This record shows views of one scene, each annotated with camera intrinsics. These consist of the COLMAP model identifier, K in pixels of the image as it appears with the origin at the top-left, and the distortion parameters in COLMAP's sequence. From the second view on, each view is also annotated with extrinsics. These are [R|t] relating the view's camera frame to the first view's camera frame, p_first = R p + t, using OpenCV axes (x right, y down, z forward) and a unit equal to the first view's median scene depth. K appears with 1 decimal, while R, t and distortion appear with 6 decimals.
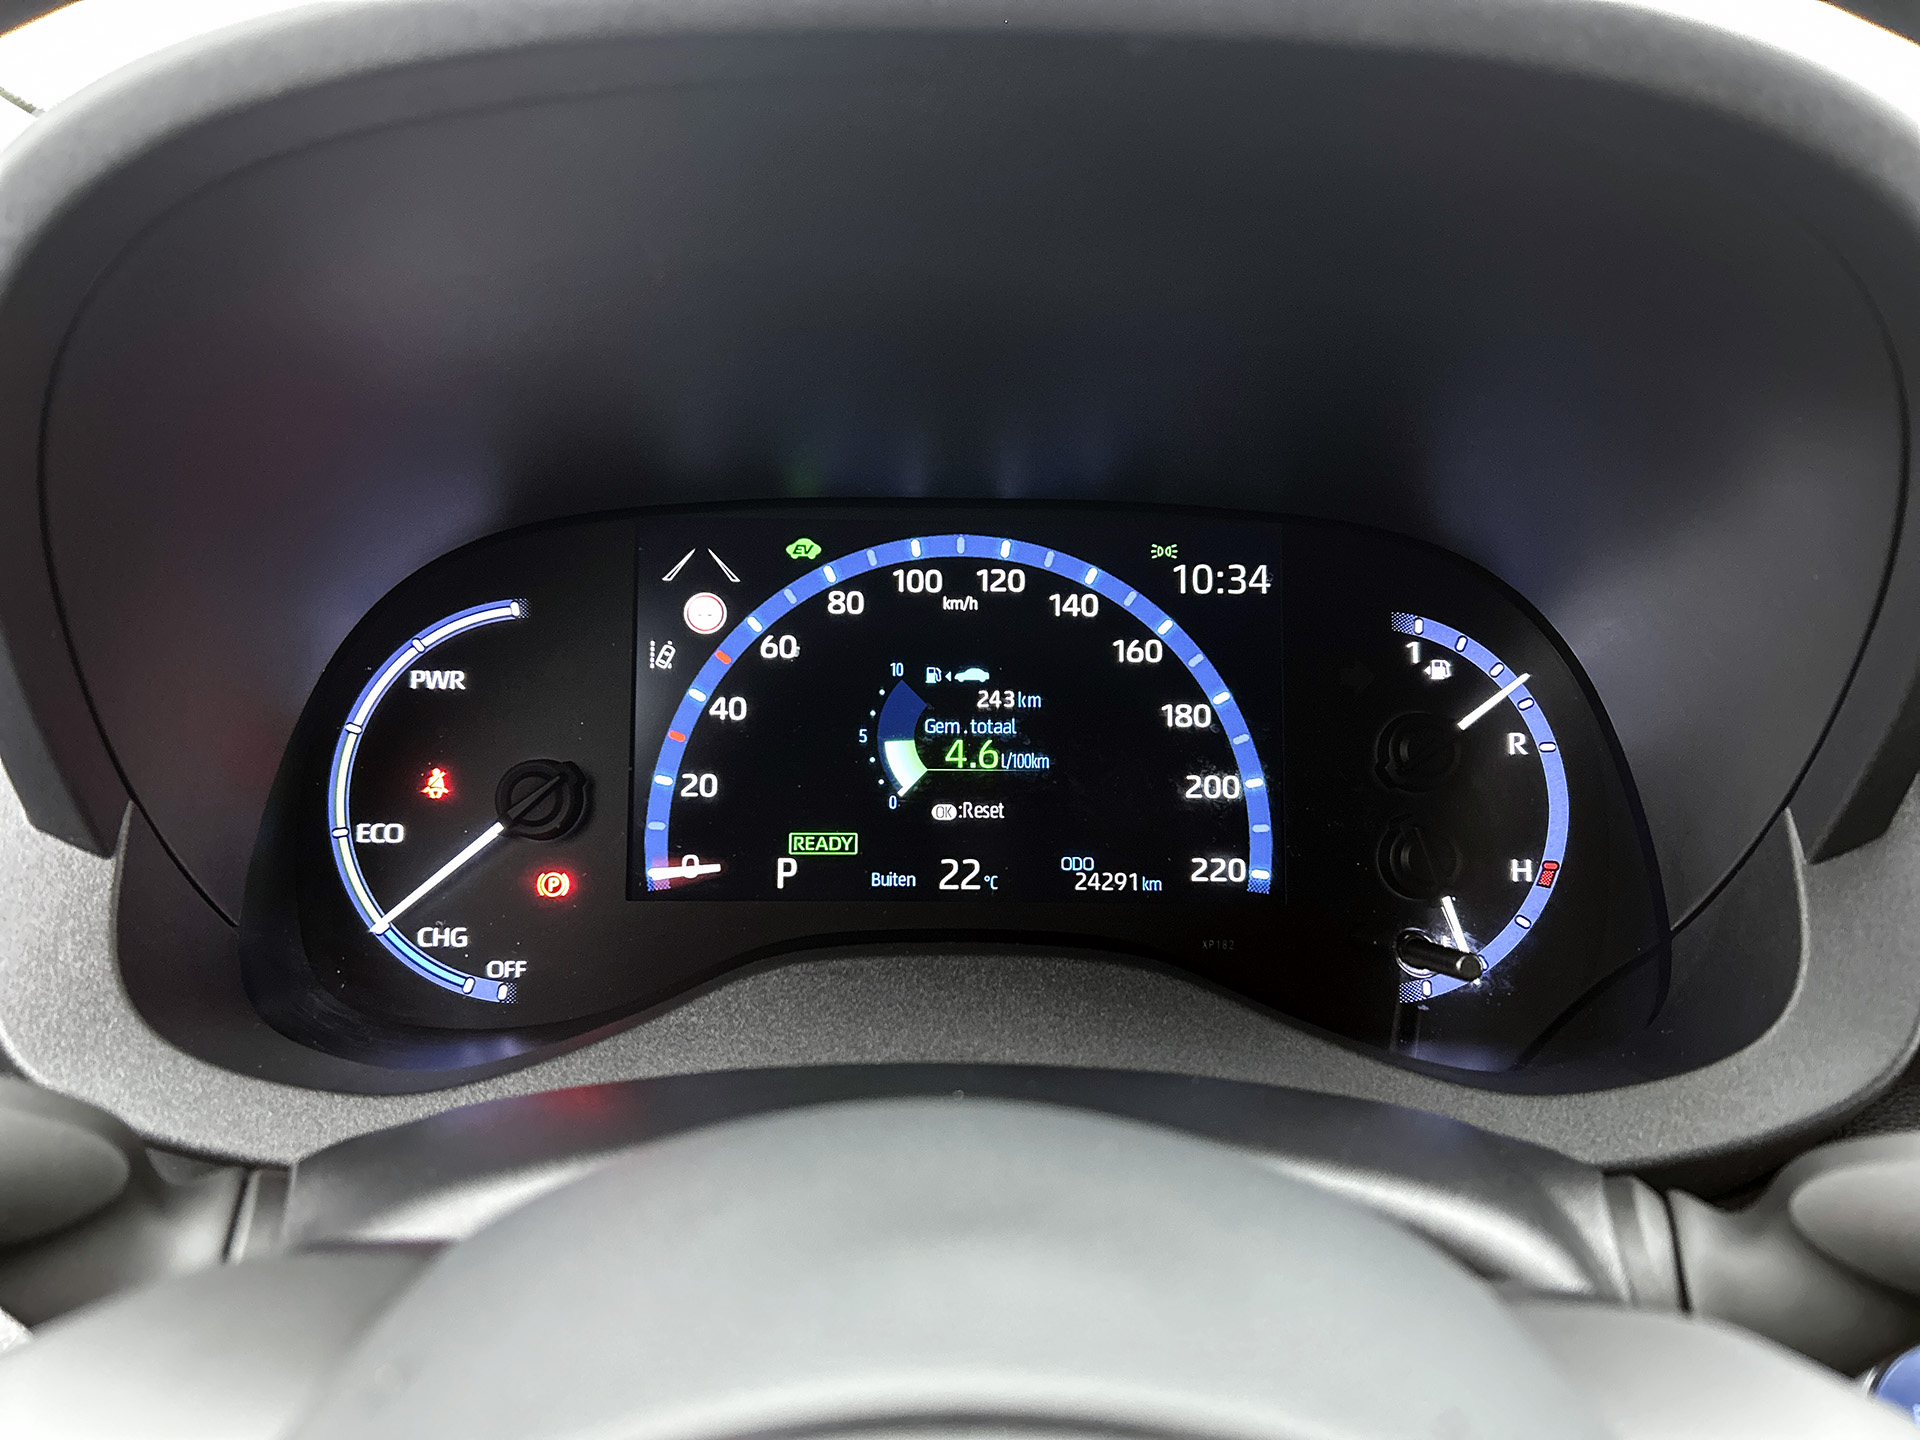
lens RADIAL K [[1465.4, 0, 974.6], [0, 1465.4, 721.6], [0, 0, 1]] dist [0.057370, -0.072529]
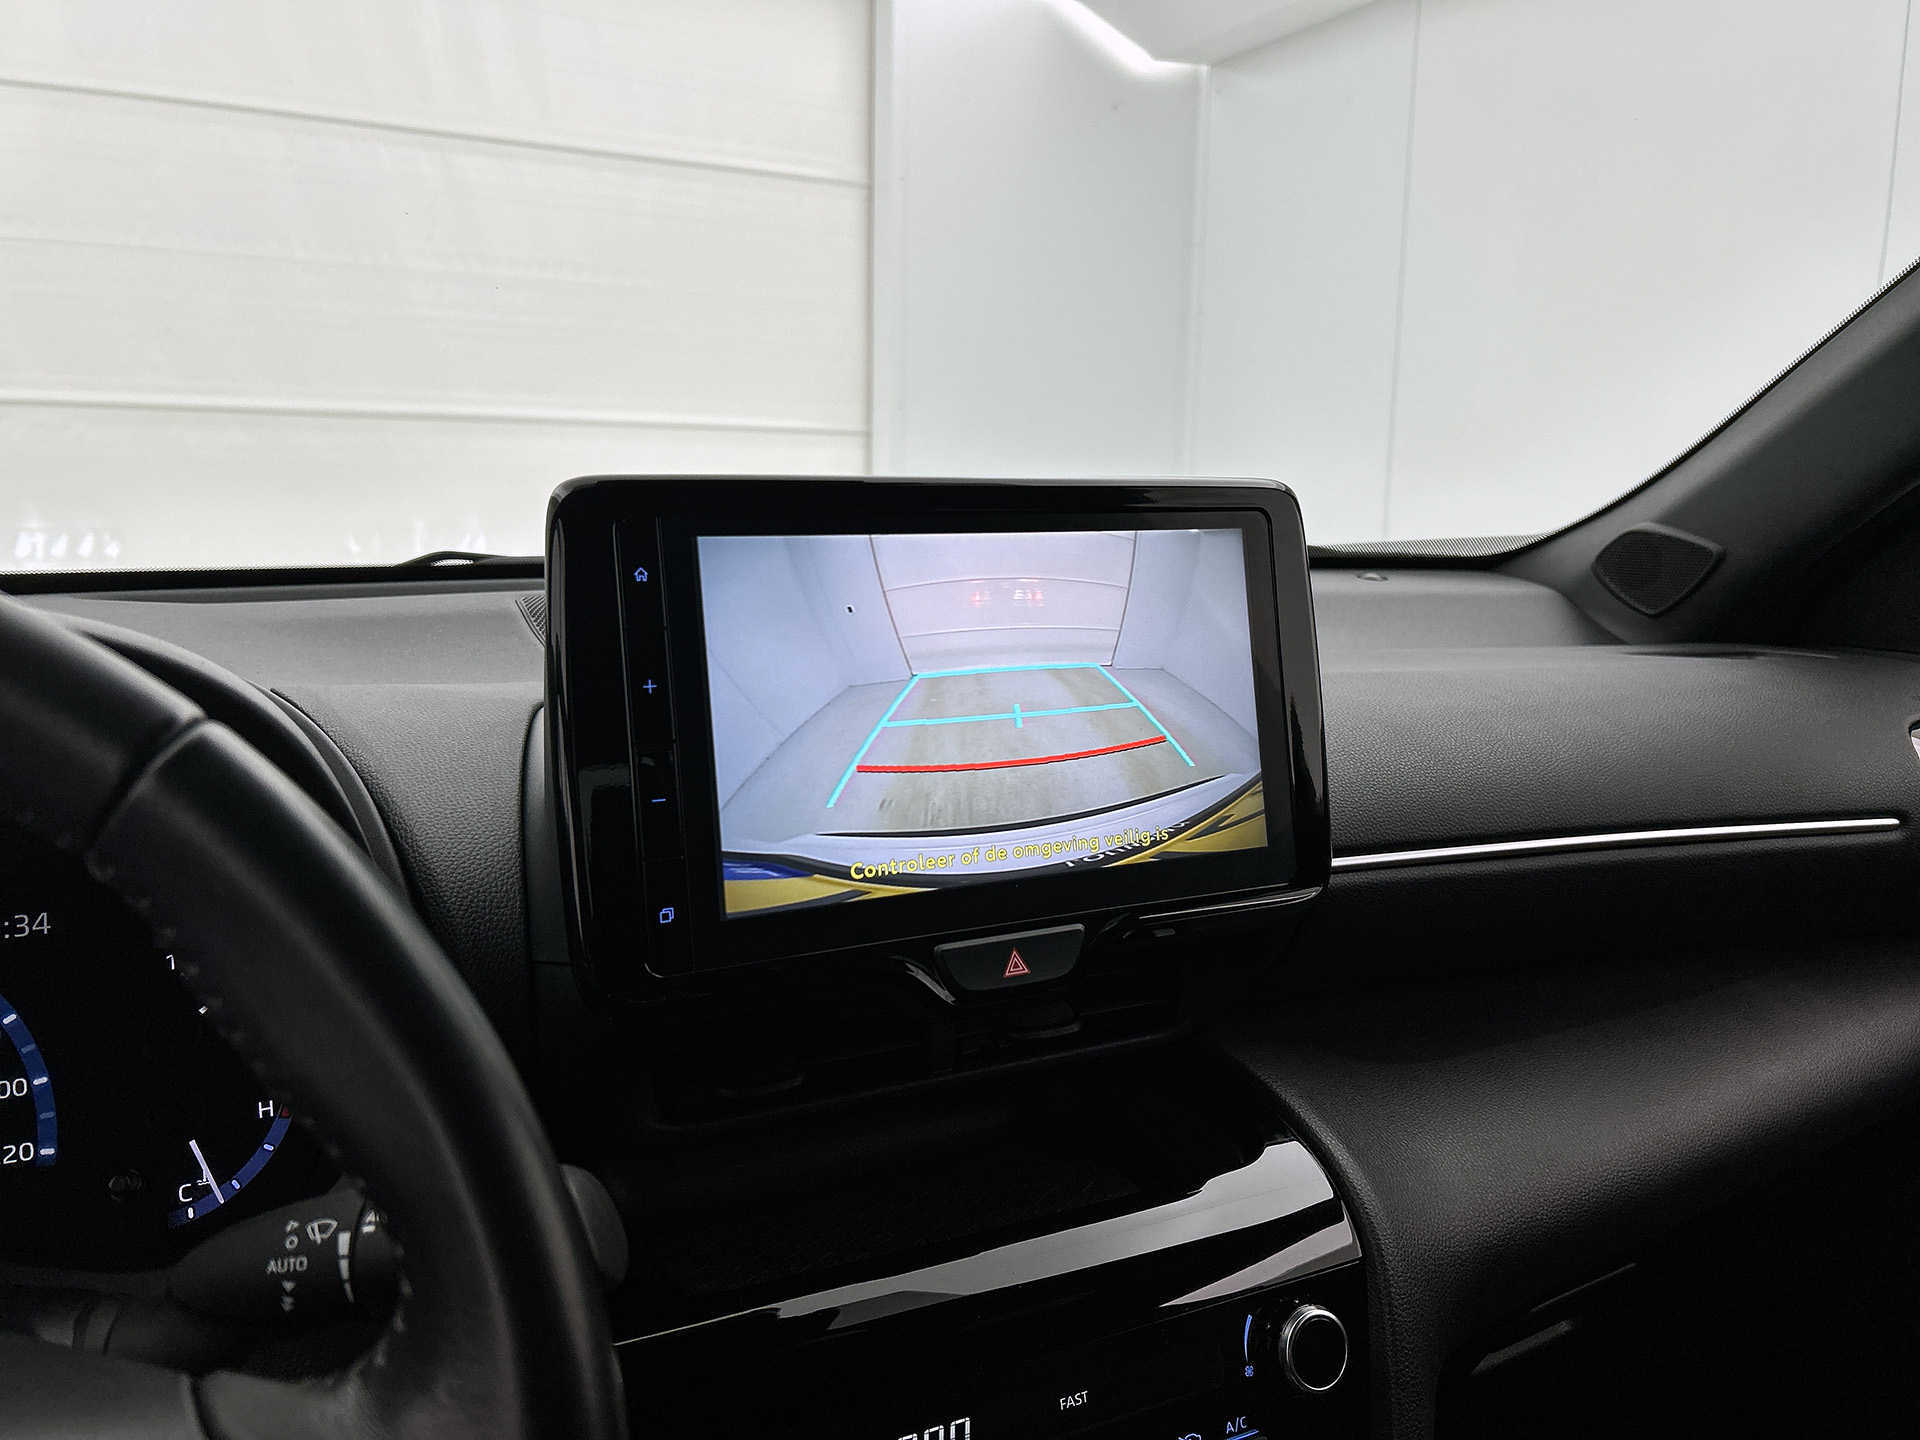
lens RADIAL K [[1465.4, 0, 960.8], [0, 1465.4, 705.3], [0, 0, 1]] dist [0.057370, -0.072529]
pose [[0.897460, -0.074305, 0.434793, 0.375361], [0.157597, 0.974663, -0.158731, 0.054231], [-0.411982, 0.210977, 0.886431, -0.565827]]
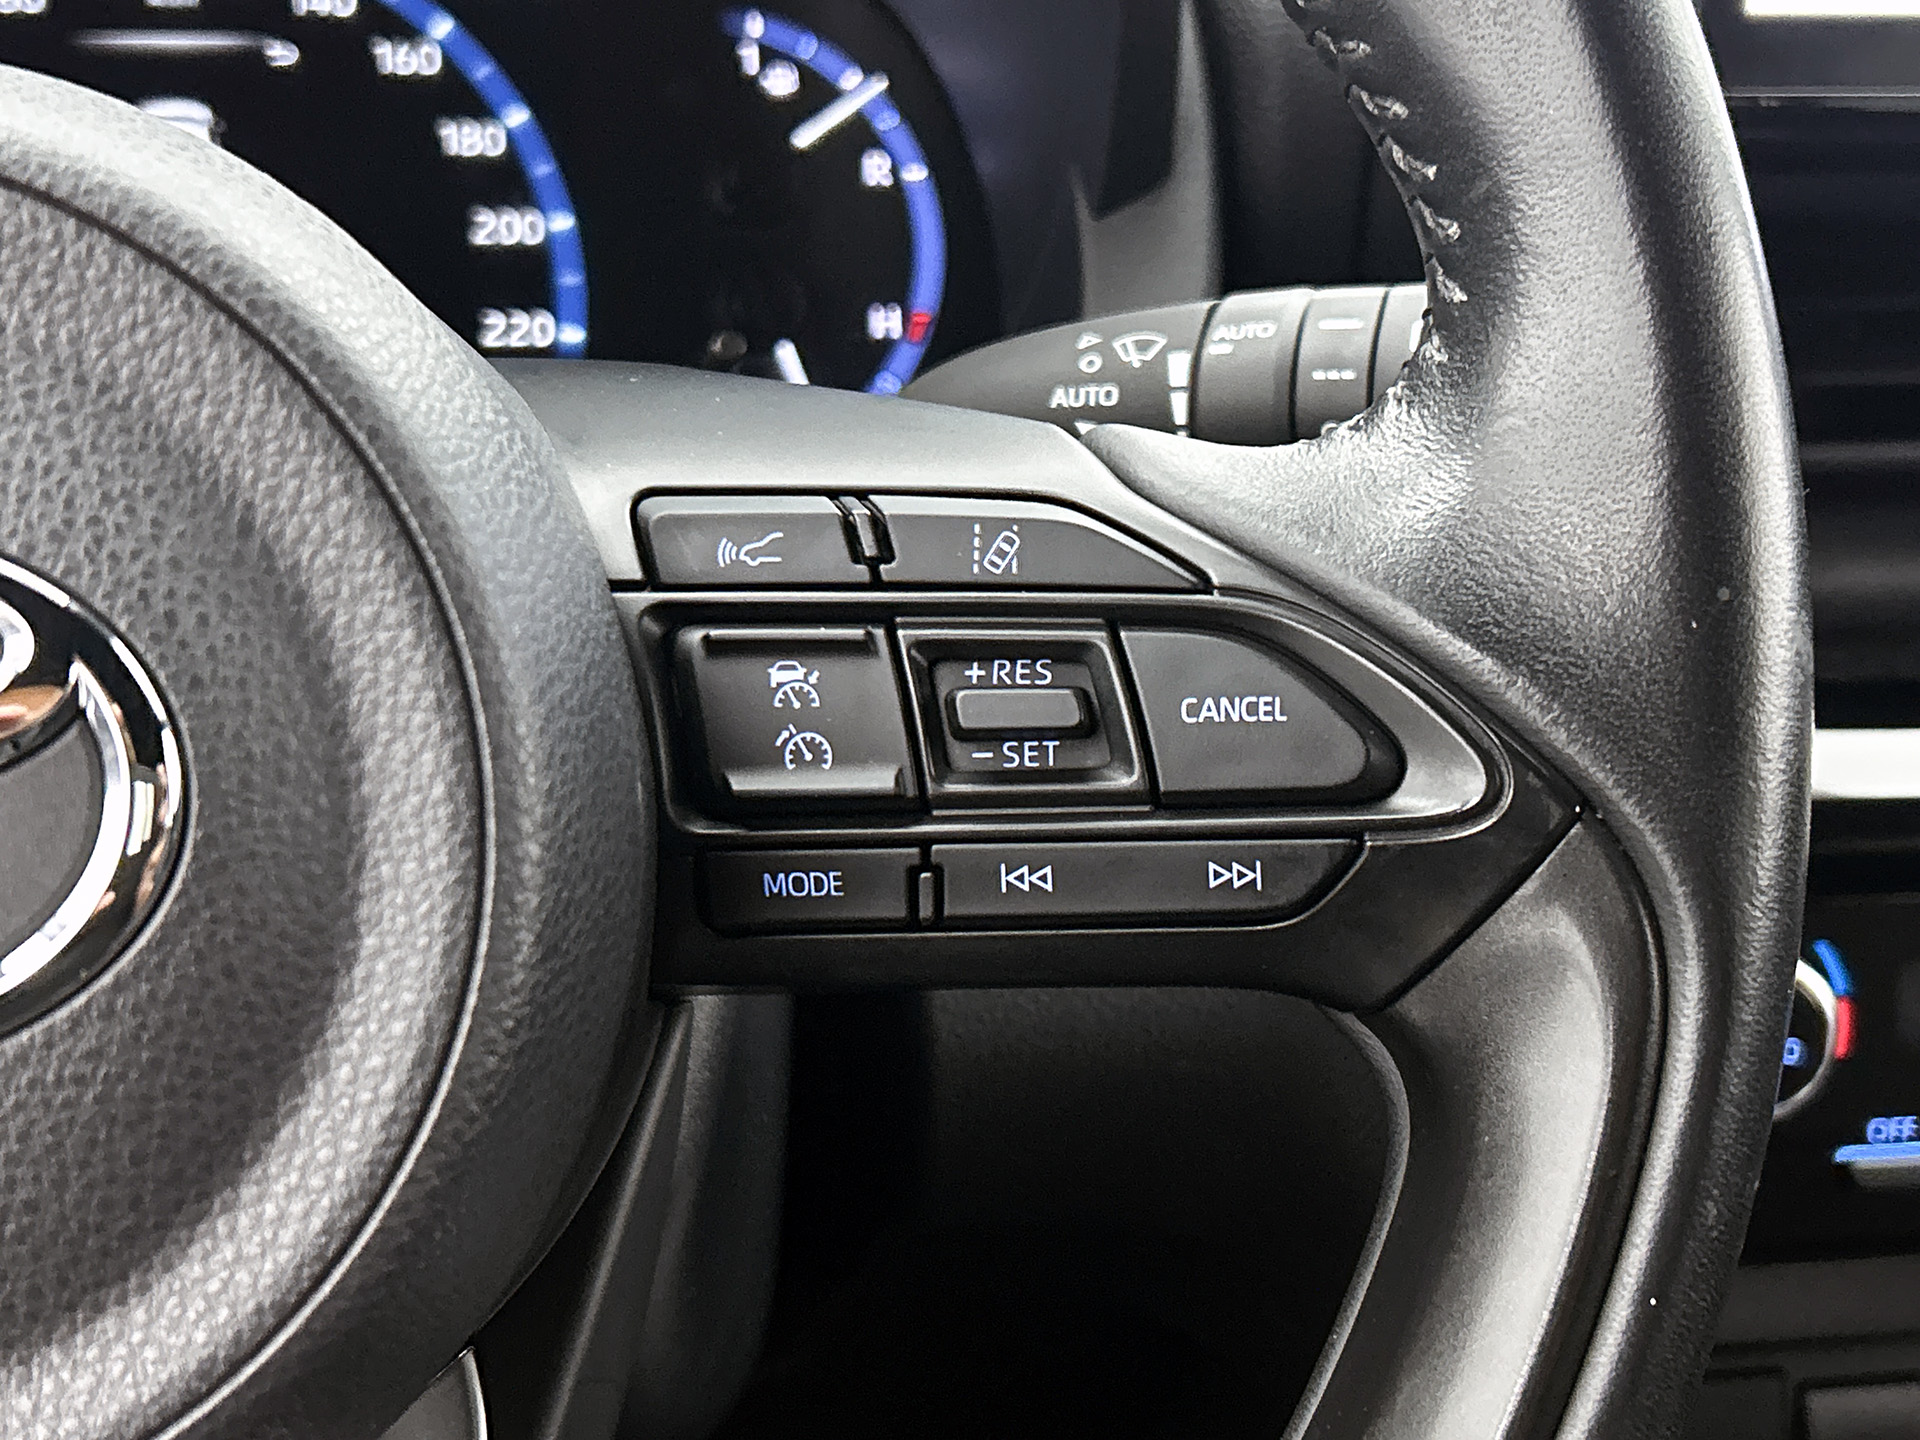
lens RADIAL K [[2677.2, 0, 936.6], [0, 2677.2, 726.5], [0, 0, 1]] dist [0.147973, 0.000000]
pose [[0.987287, -0.040885, 0.153597, 0.154936], [0.034860, 0.998521, 0.041716, 0.263610], [-0.155076, -0.035831, 0.987253, -0.508756]]
